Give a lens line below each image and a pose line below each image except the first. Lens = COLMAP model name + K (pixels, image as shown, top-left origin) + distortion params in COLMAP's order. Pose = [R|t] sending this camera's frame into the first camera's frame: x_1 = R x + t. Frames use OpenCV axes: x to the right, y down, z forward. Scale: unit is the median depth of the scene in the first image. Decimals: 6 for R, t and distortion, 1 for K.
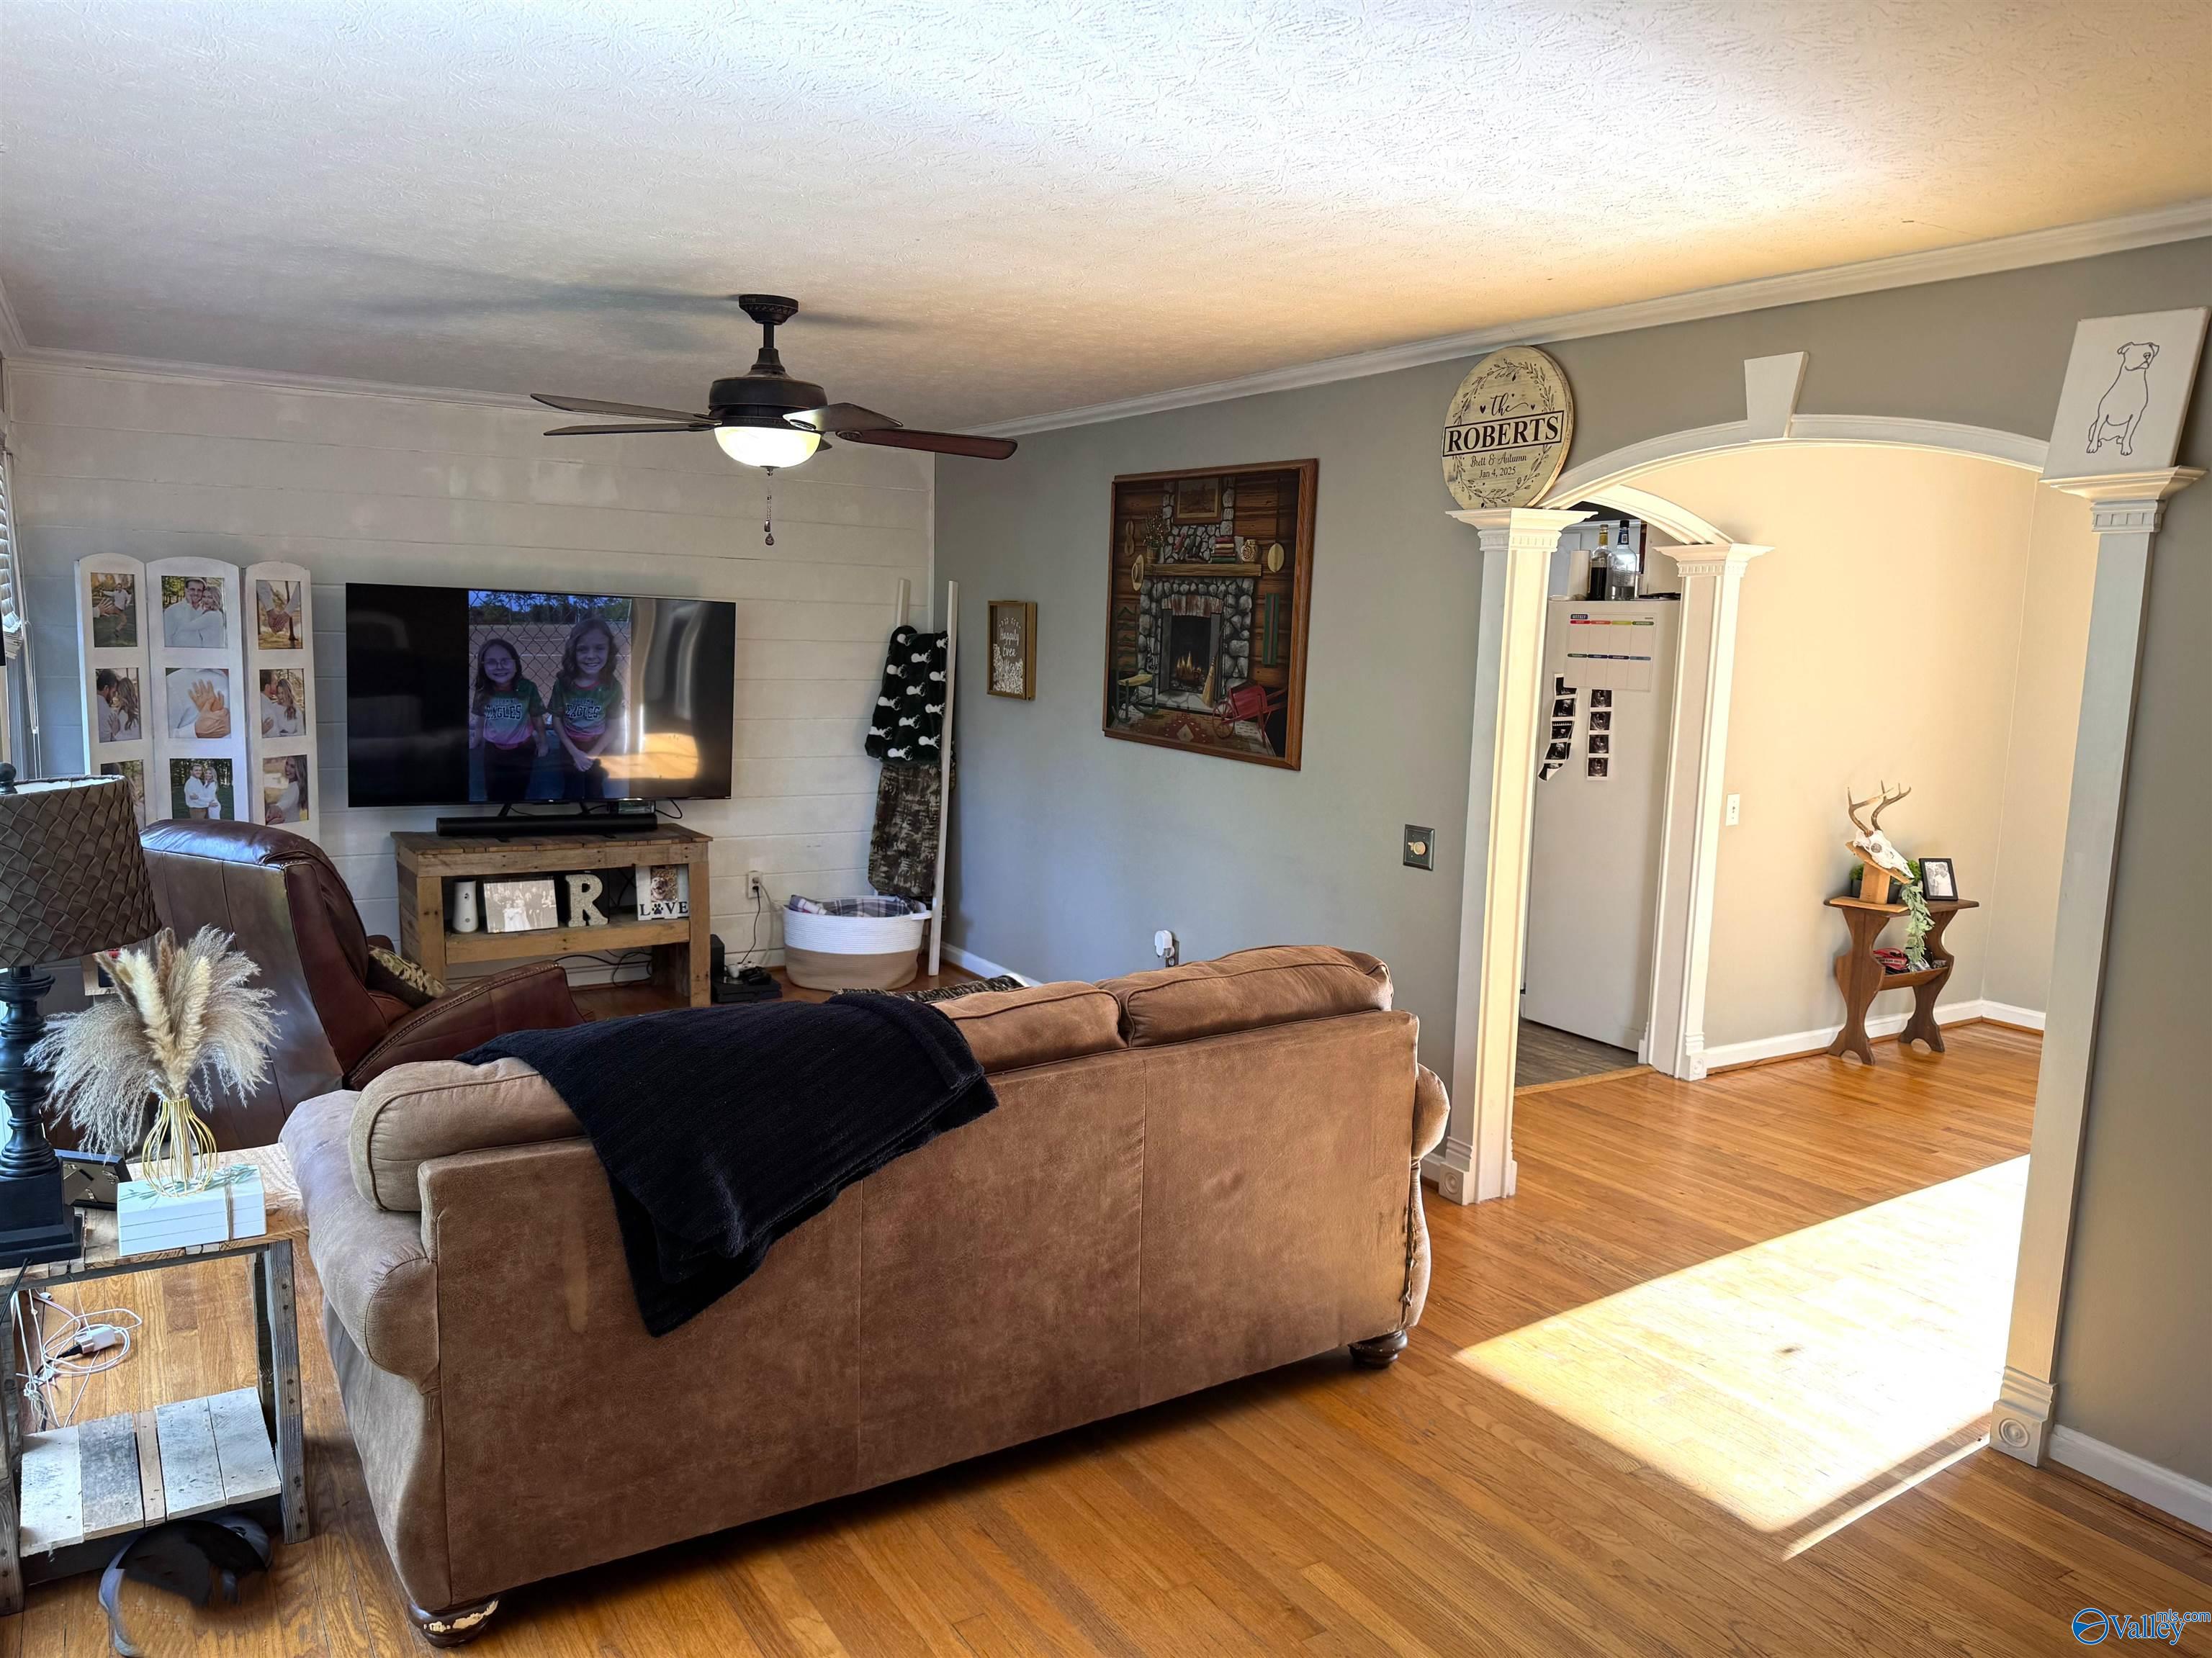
lens RADIAL K [[1601.9, 0, 1113.1], [0, 1601.9, 827.5], [0, 0, 1]] dist [0.129430, -0.199599]
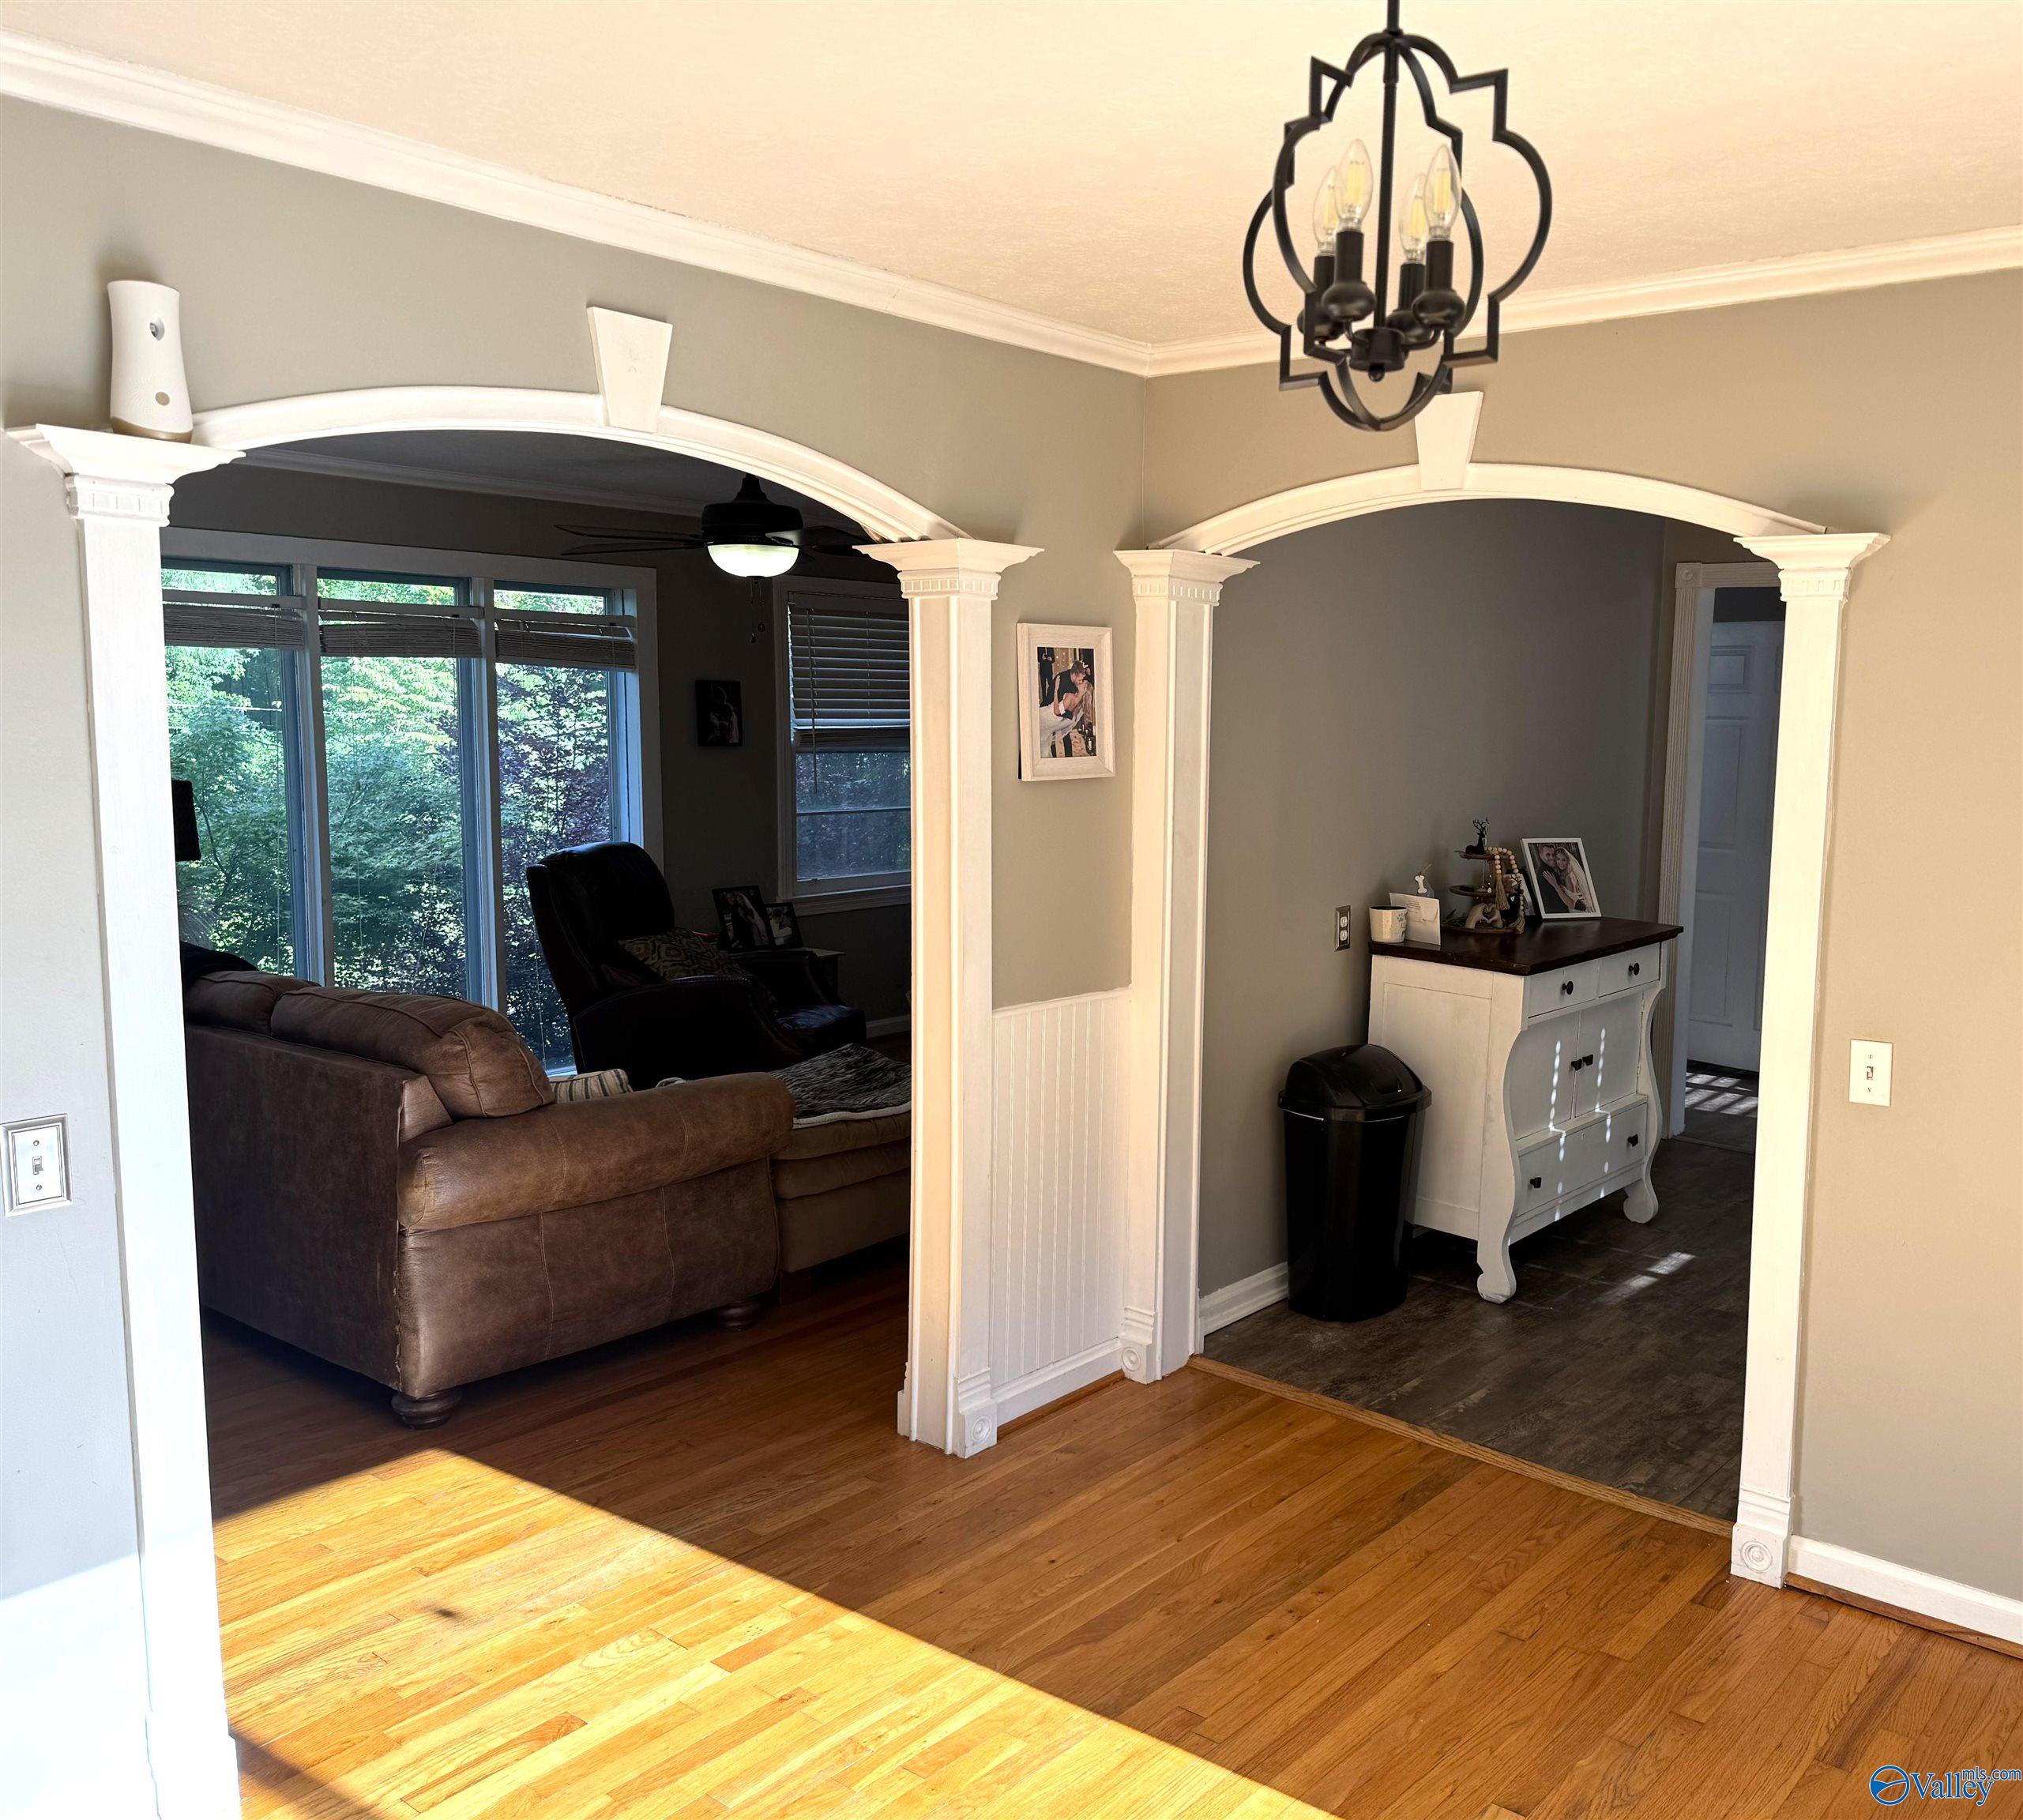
lens RADIAL K [[1762.3, 0, 1231.5], [0, 1762.3, 911.9], [0, 0, 1]] dist [0.168578, -0.371260]
pose [[0.351748, 0.085980, -0.932138, 1.039223], [-0.127967, 0.990841, 0.043106, -0.073820], [0.927307, 0.104121, 0.359529, 0.796225]]
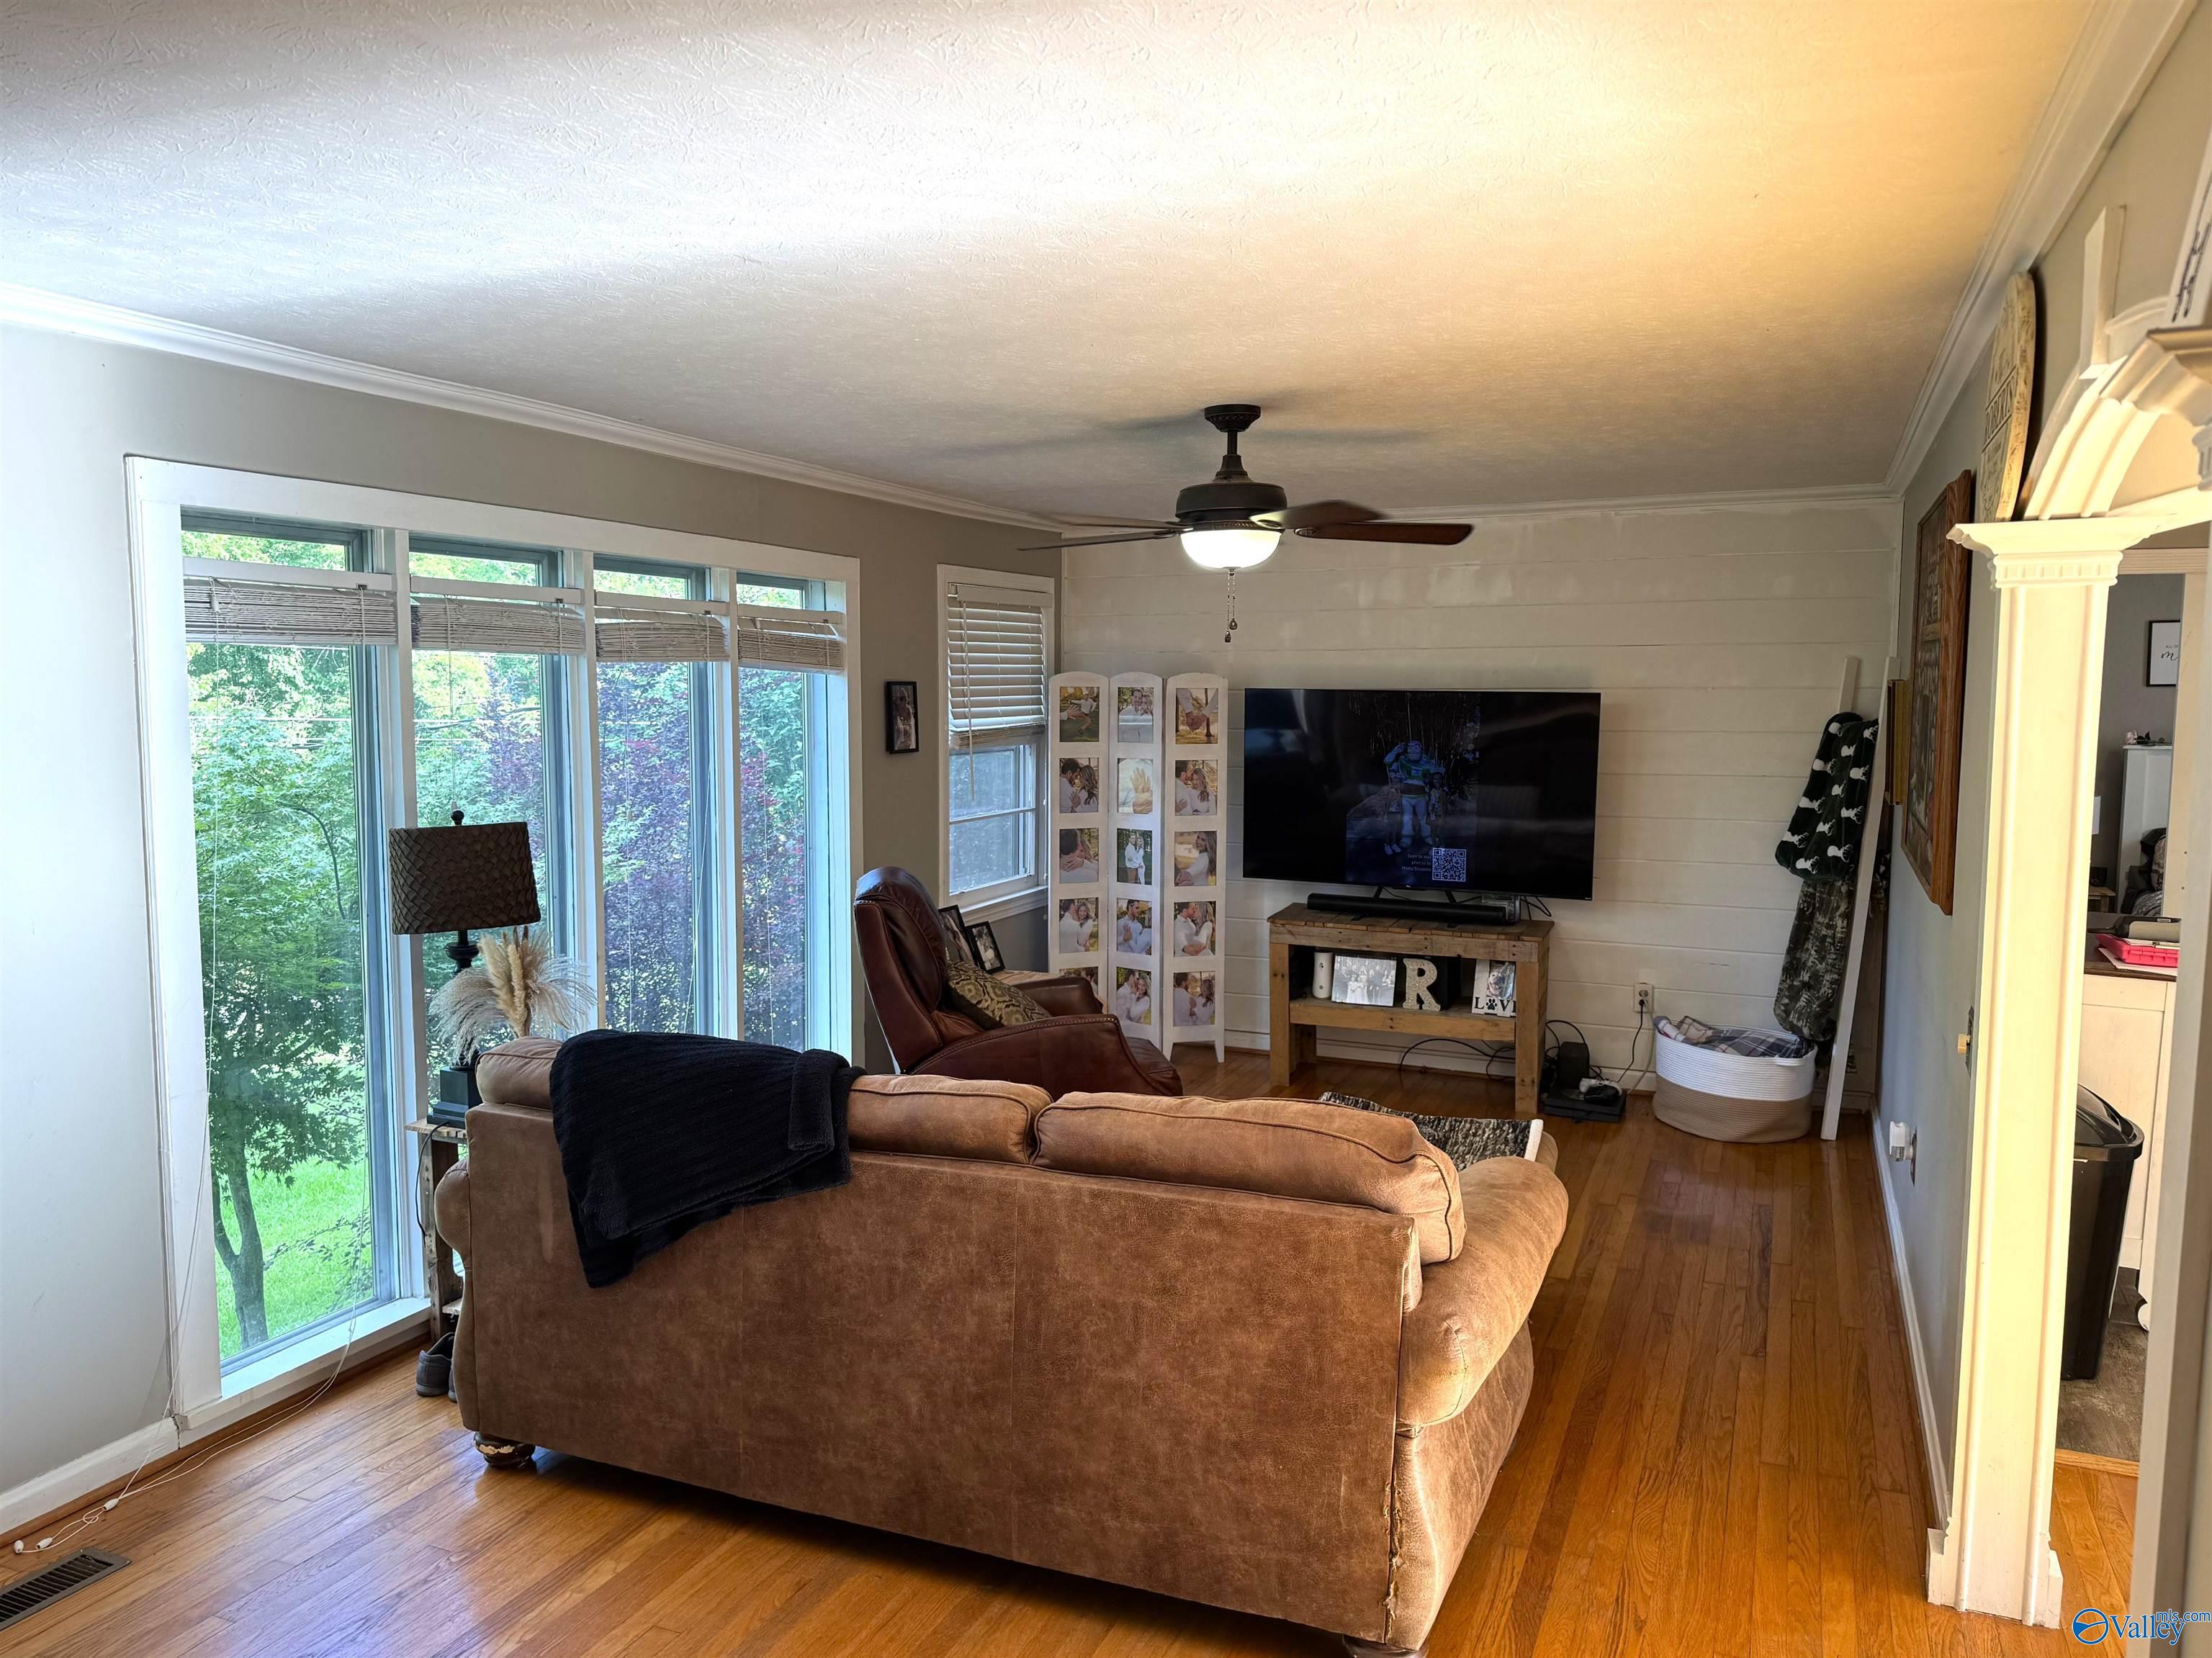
lens RADIAL K [[1601.9, 0, 1113.1], [0, 1601.9, 827.5], [0, 0, 1]] dist [0.129430, -0.199599]
pose [[0.558950, 0.045663, -0.827943, 0.554525], [-0.092725, 0.995662, -0.007686, -0.038808], [0.824001, 0.081067, 0.560759, 0.343104]]
